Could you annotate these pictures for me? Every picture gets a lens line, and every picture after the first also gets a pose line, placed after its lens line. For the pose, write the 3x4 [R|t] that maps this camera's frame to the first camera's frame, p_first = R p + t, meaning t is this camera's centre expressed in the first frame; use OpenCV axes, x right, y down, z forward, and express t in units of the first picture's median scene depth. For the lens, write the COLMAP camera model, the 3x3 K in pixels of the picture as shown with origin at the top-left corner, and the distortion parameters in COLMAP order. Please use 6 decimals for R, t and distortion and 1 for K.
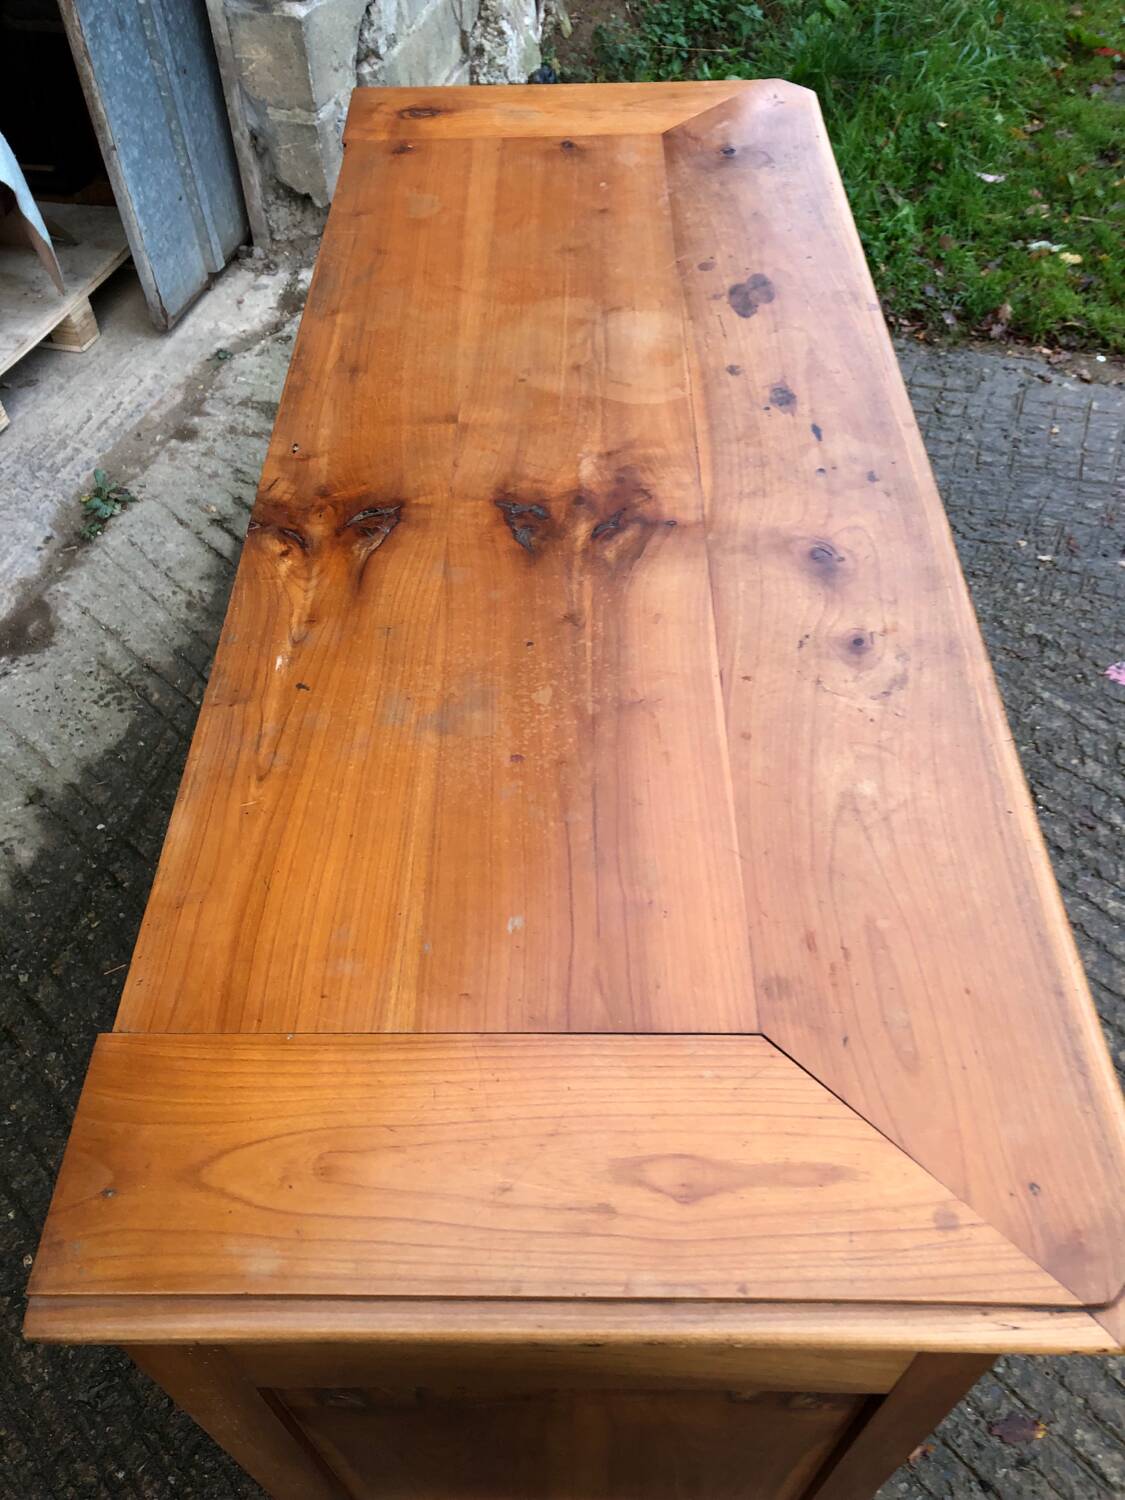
lens RADIAL K [[1229.1, 0, 574.1], [0, 1229.1, 744.1], [0, 0, 1]] dist [0.039591, -0.044456]
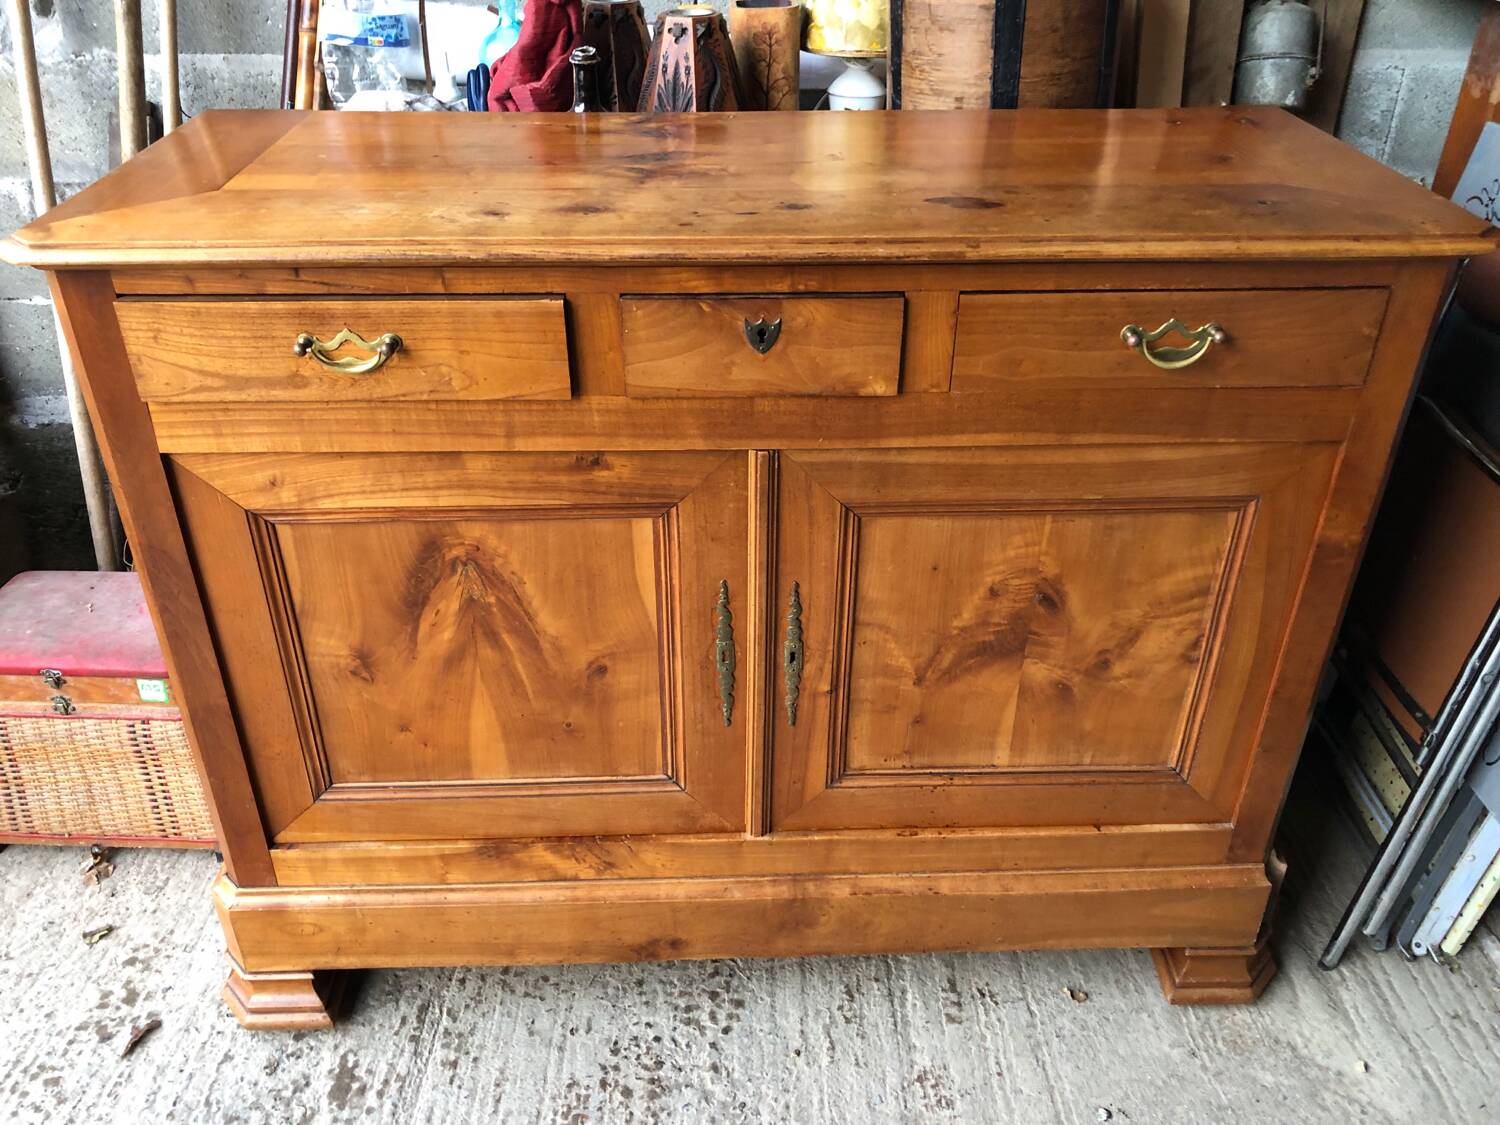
lens RADIAL K [[1229.1, 0, 746.8], [0, 1229.1, 540.6], [0, 0, 1]] dist [0.039591, -0.044456]
pose [[0.031442, 0.529544, -0.847700, 0.632753], [-0.760863, 0.562661, 0.323264, -0.211789], [0.648150, 0.634820, 0.420601, 0.328393]]
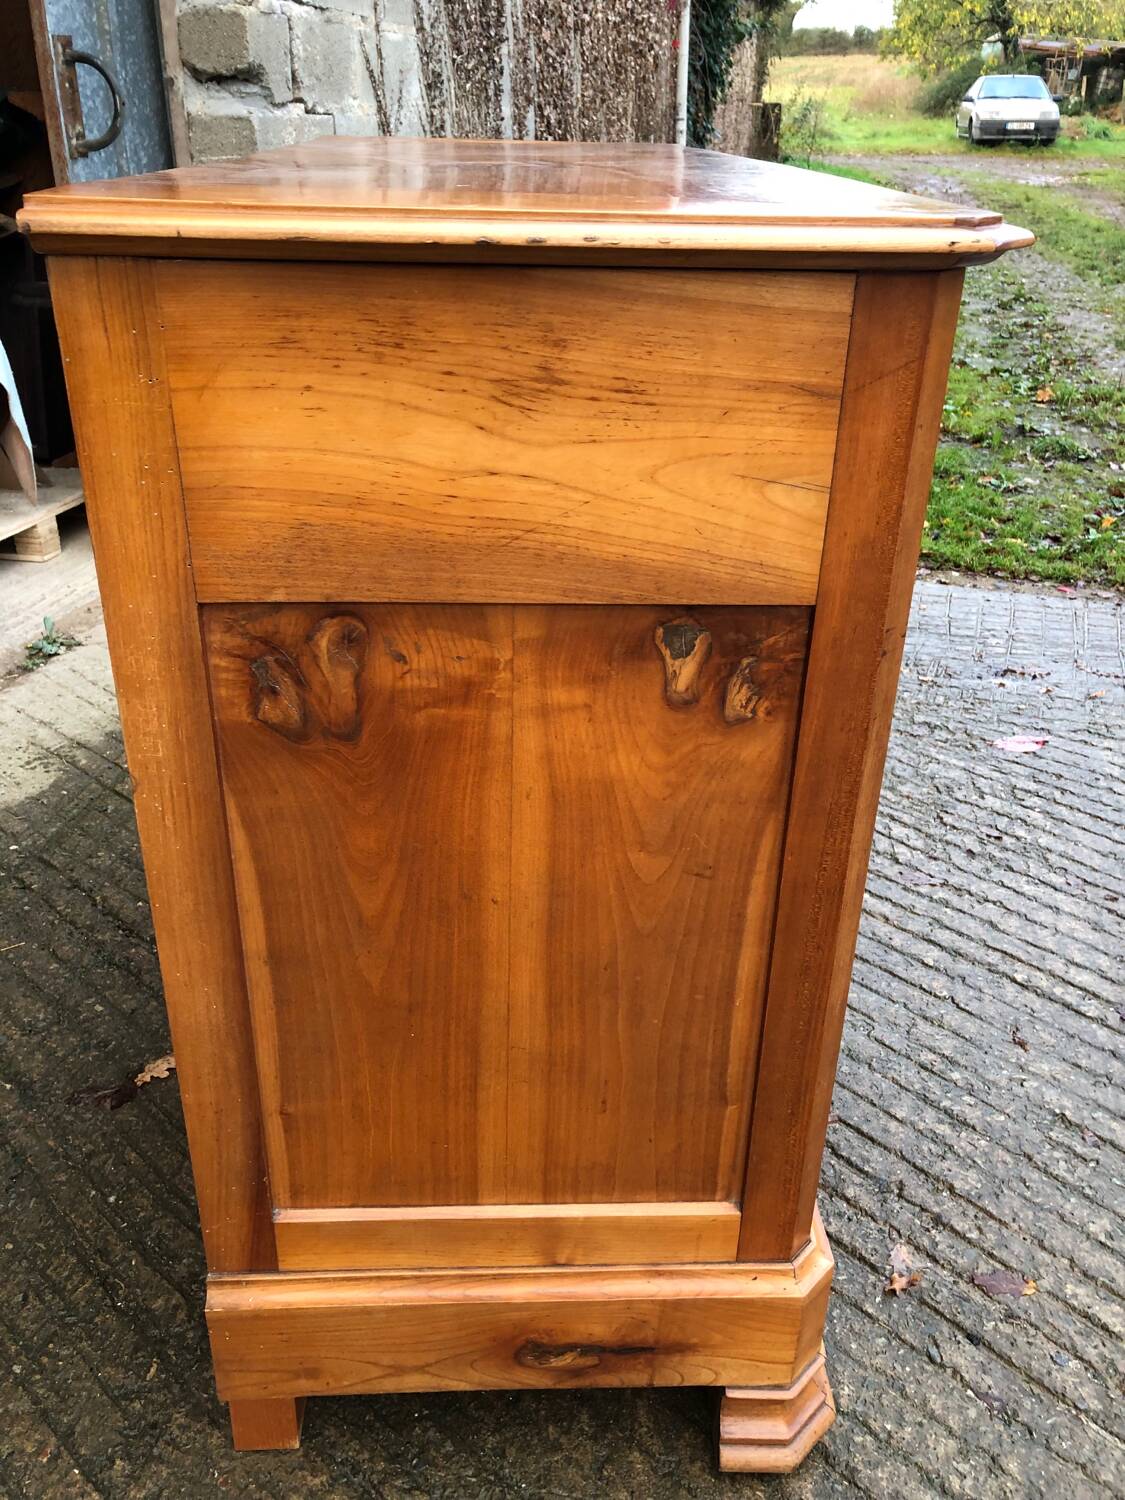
lens RADIAL K [[1229.1, 0, 559.8], [0, 1229.1, 738.7], [0, 0, 1]] dist [0.039591, -0.044456]
pose [[0.998253, 0.003685, 0.058975, -0.008047], [0.018896, 0.925739, -0.377691, 0.355455], [-0.055987, 0.378145, 0.924052, 0.033806]]
